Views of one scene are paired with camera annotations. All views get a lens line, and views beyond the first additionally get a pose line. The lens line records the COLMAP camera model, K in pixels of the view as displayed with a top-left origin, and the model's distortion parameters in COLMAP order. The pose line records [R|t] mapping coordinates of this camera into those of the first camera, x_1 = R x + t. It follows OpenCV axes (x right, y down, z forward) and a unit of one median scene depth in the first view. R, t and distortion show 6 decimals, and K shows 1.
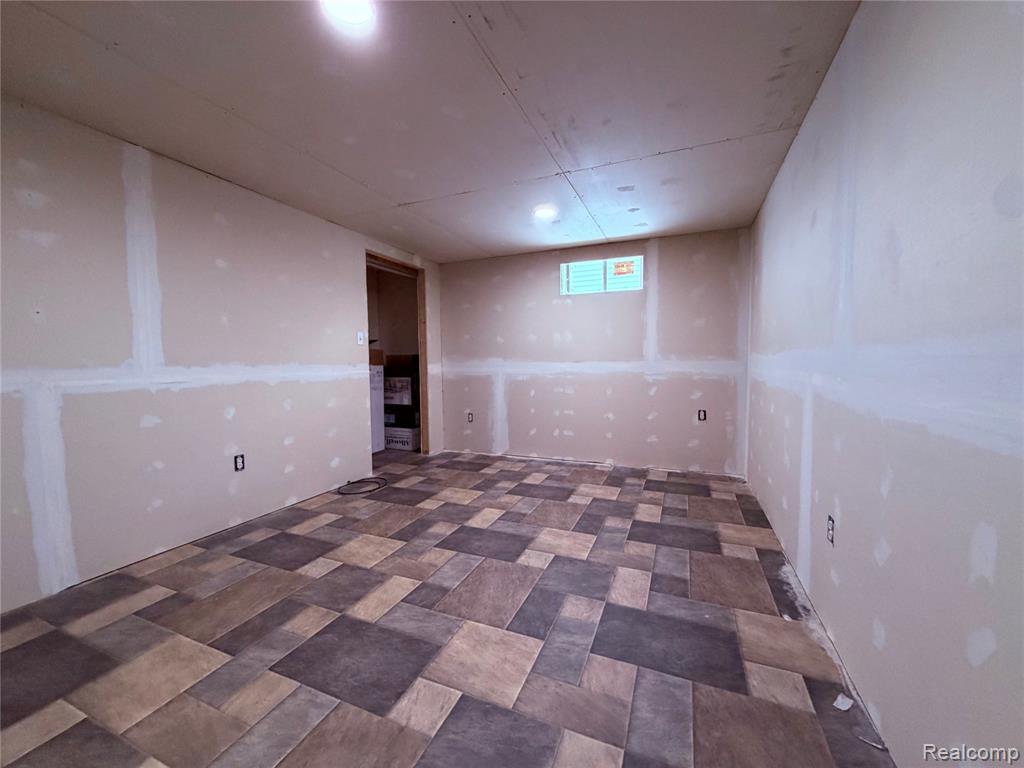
lens RADIAL K [[408.7, 0, 512.4], [0, 408.7, 381.9], [0, 0, 1]] dist [0.001719, 0.000121]
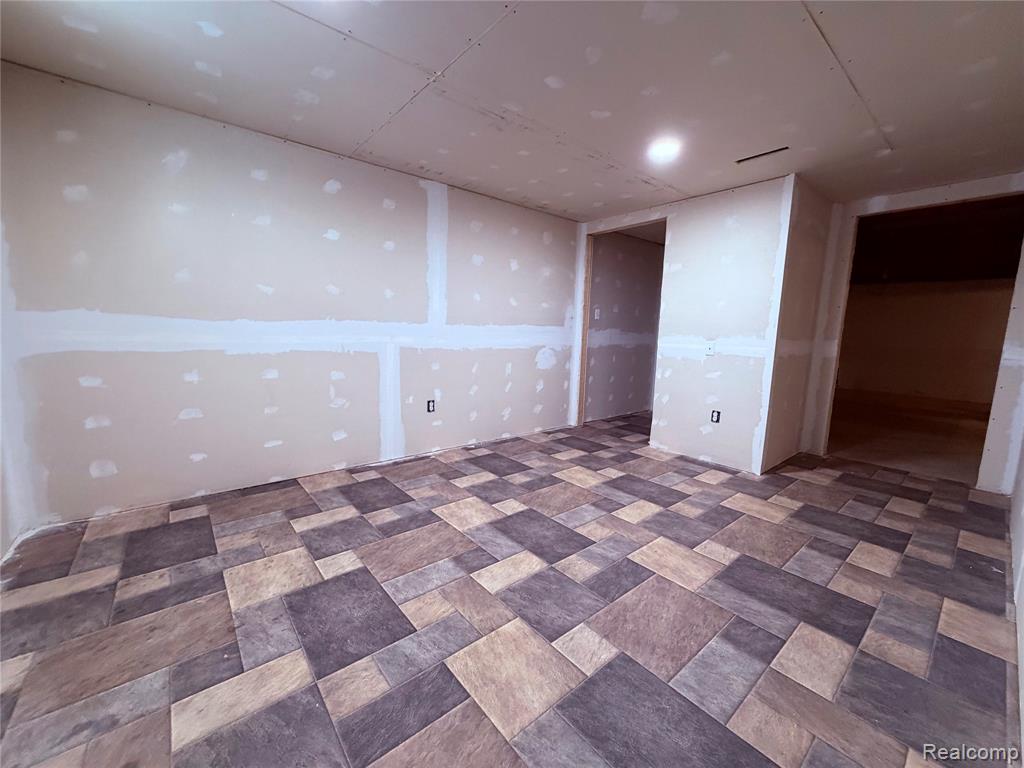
lens RADIAL K [[408.7, 0, 511.1], [0, 408.7, 385.2], [0, 0, 1]] dist [0.001719, 0.000121]
pose [[-0.888649, -0.076118, 0.452226, -0.393542], [0.005323, 0.984350, 0.176145, -0.091455], [-0.458556, 0.158938, -0.874337, 1.760558]]
